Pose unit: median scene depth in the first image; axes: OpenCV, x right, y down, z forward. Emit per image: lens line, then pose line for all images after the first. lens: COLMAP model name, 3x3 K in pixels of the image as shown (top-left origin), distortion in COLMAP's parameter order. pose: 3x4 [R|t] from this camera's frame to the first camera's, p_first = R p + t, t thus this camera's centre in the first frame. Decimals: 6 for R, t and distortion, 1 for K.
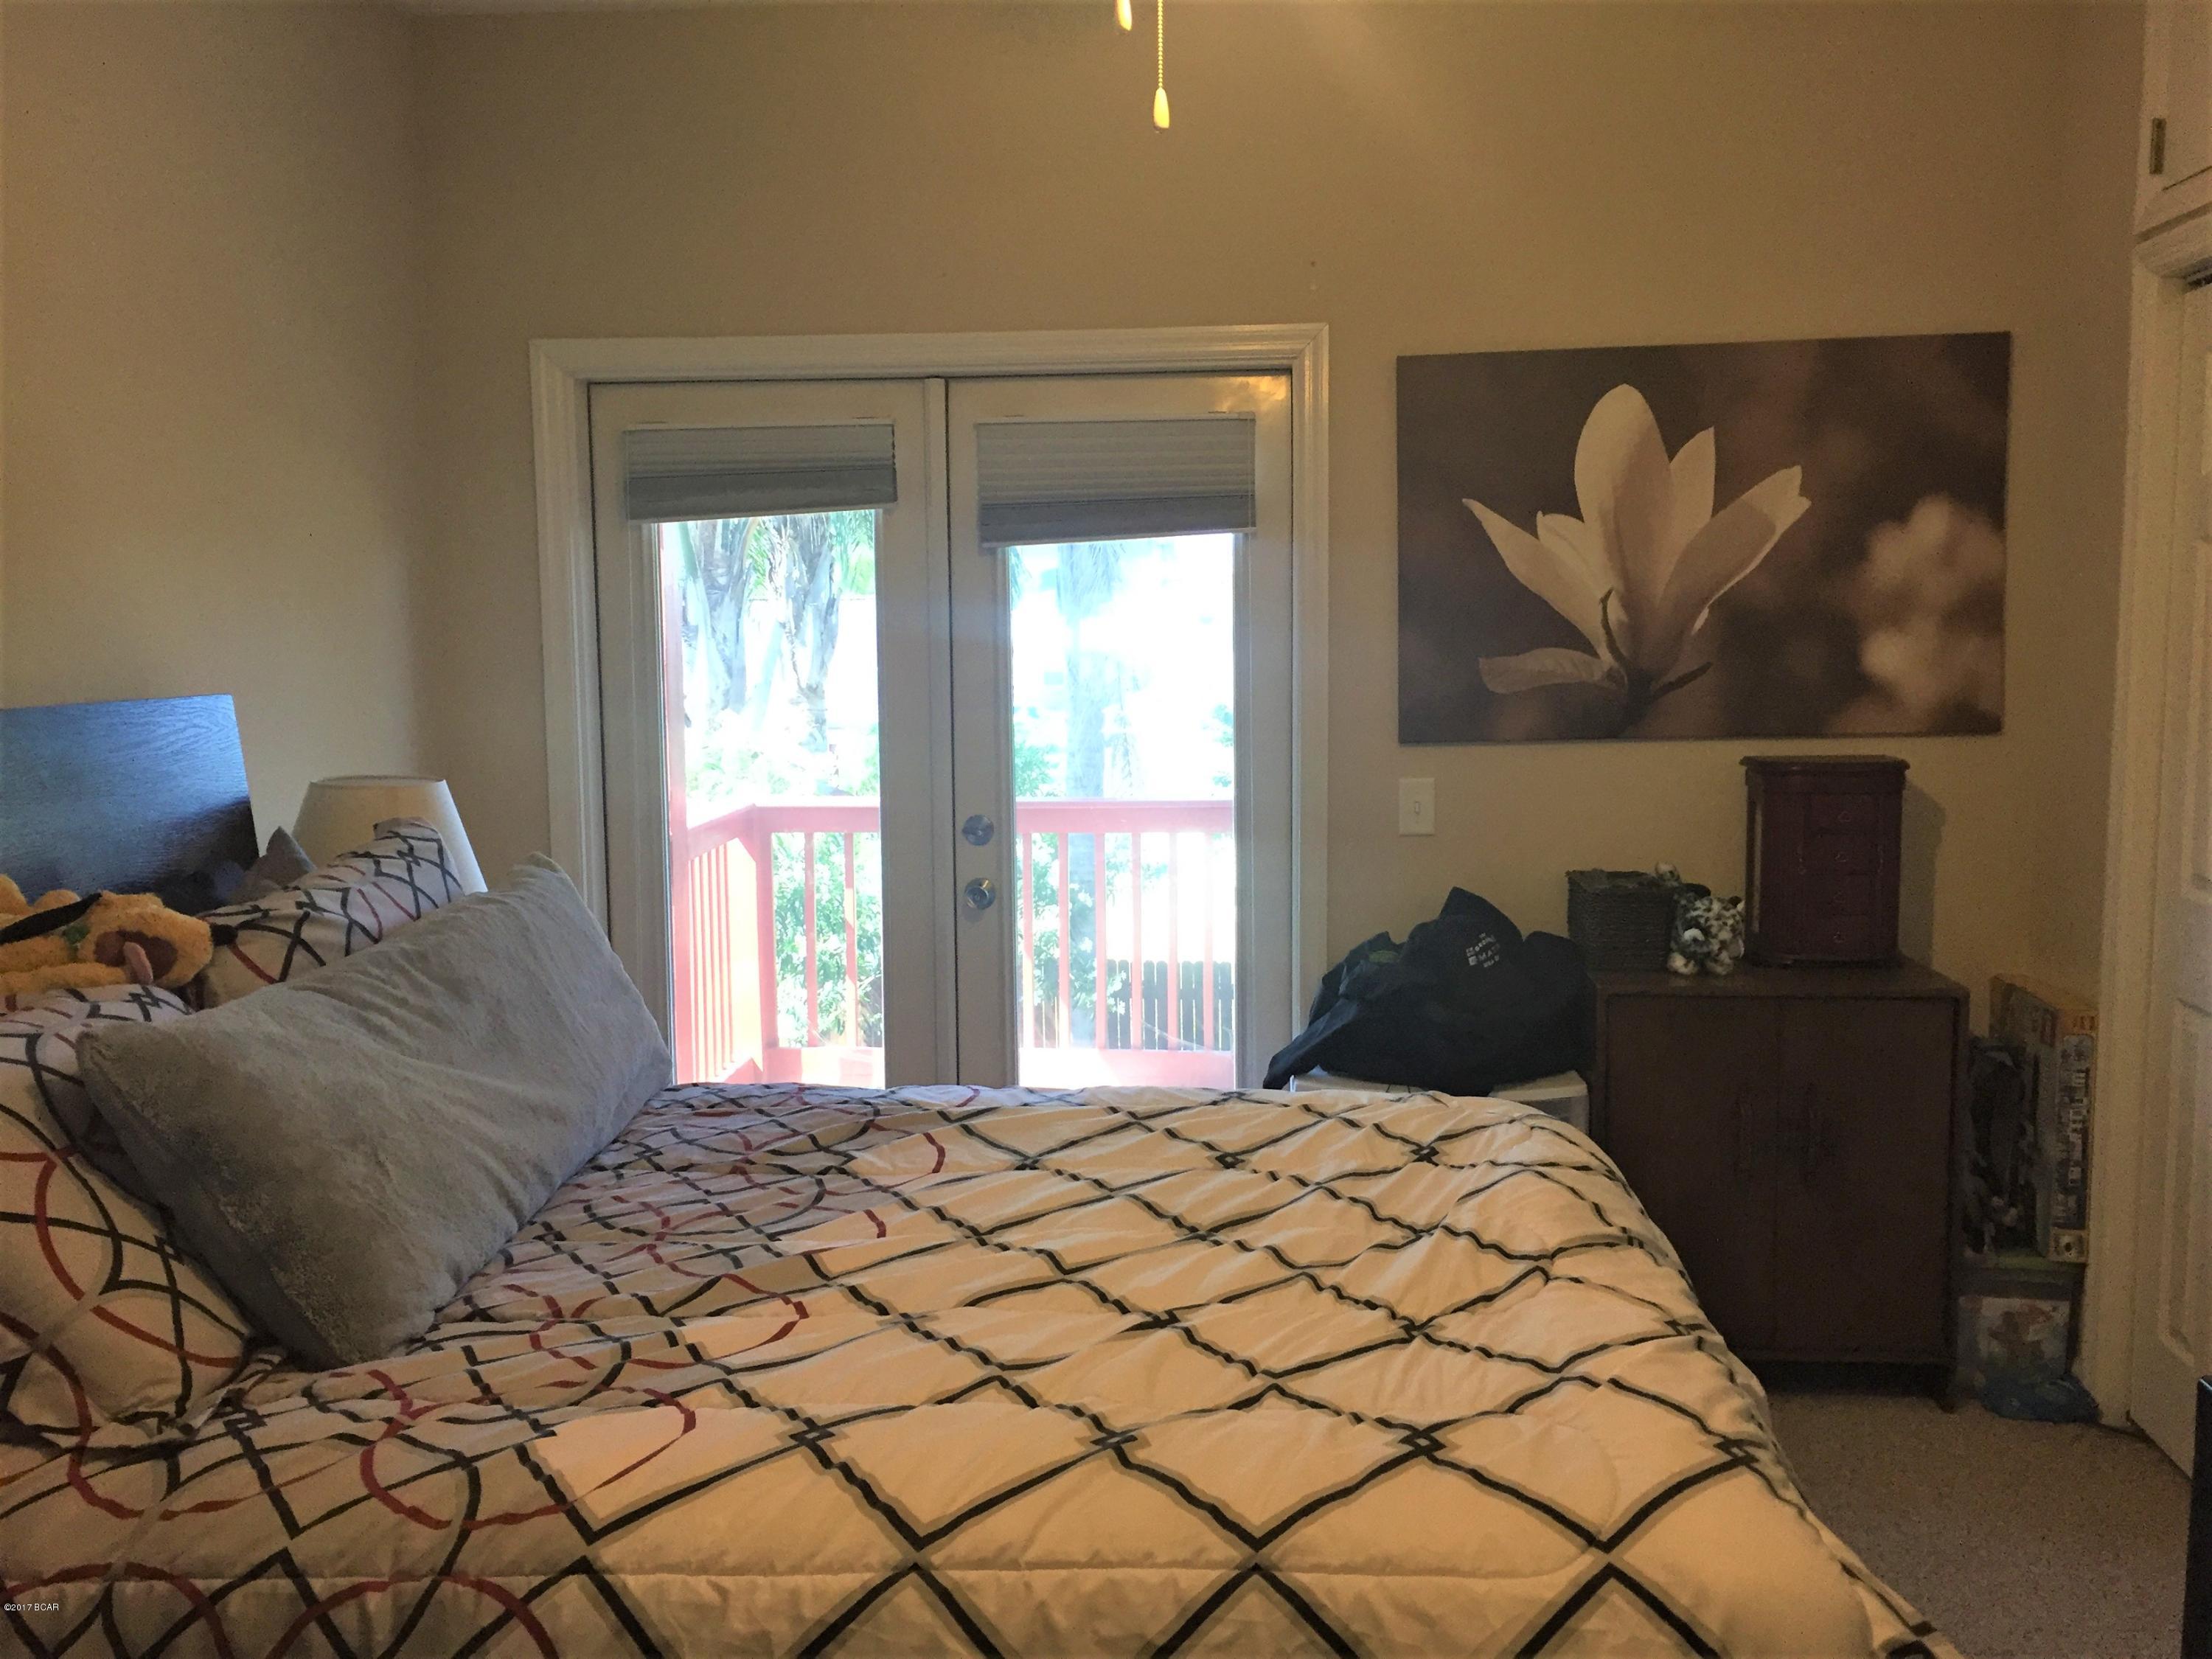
lens RADIAL K [[1913.7, 0, 1106.0], [0, 1913.7, 829.5], [0, 0, 1]] dist [0.052329, -0.020011]
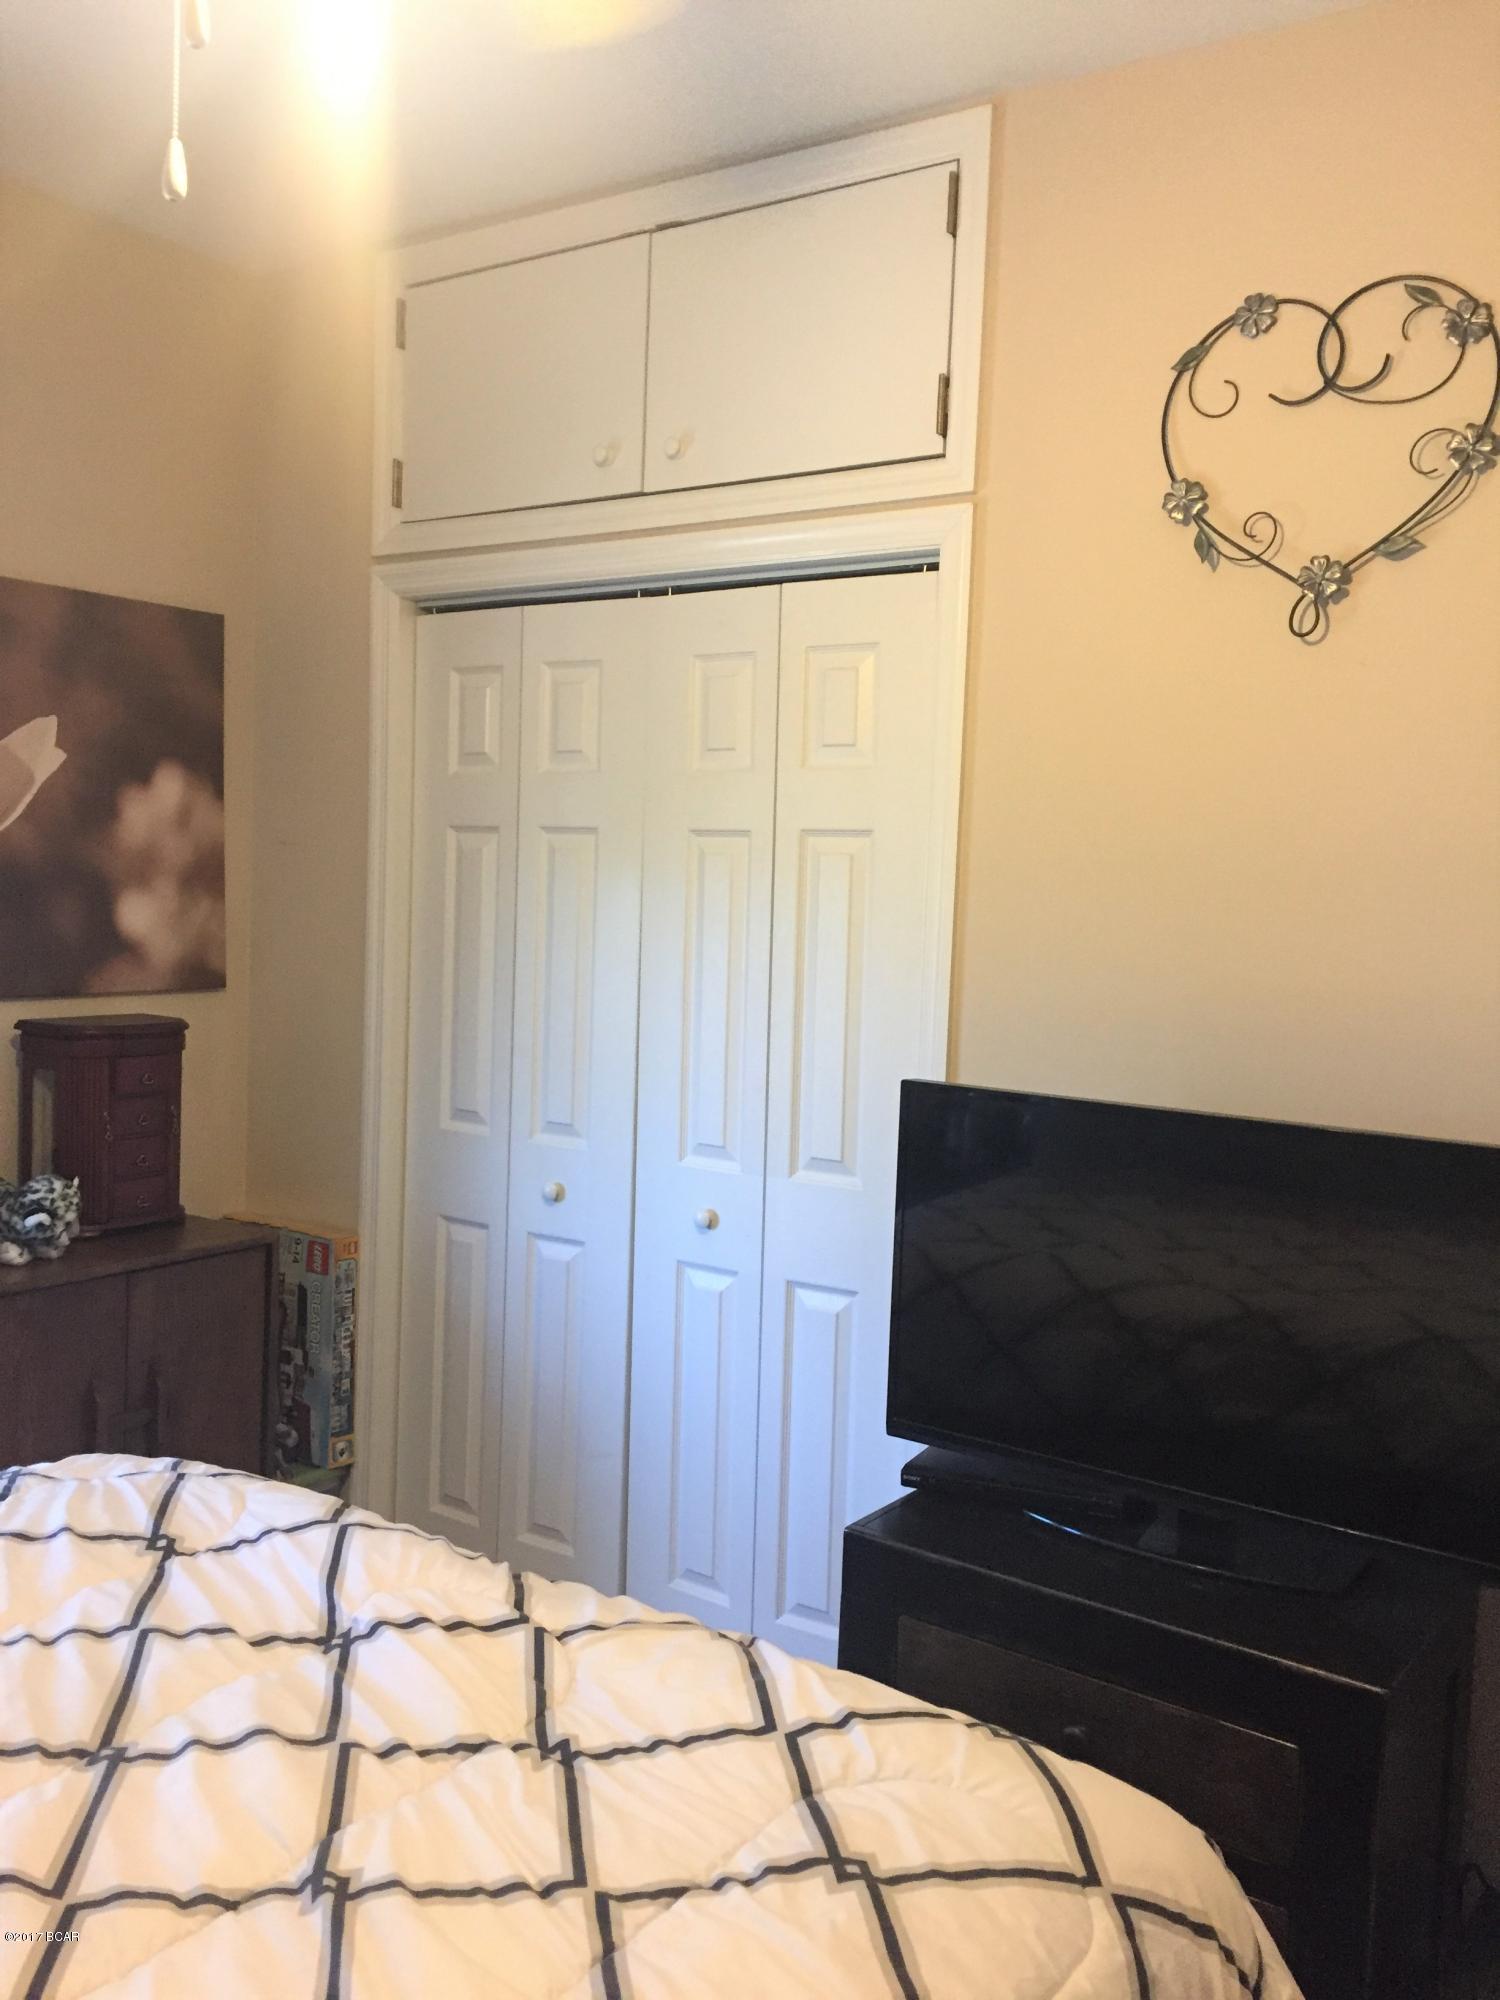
lens RADIAL K [[1730.3, 0, 750.0], [0, 1730.3, 1000.0], [0, 0, 1]] dist [0.052329, -0.020011]
pose [[0.487812, -0.031764, 0.872370, -0.248766], [0.051750, 0.998632, 0.007423, -0.038111], [-0.871413, 0.041524, 0.488789, 0.296590]]
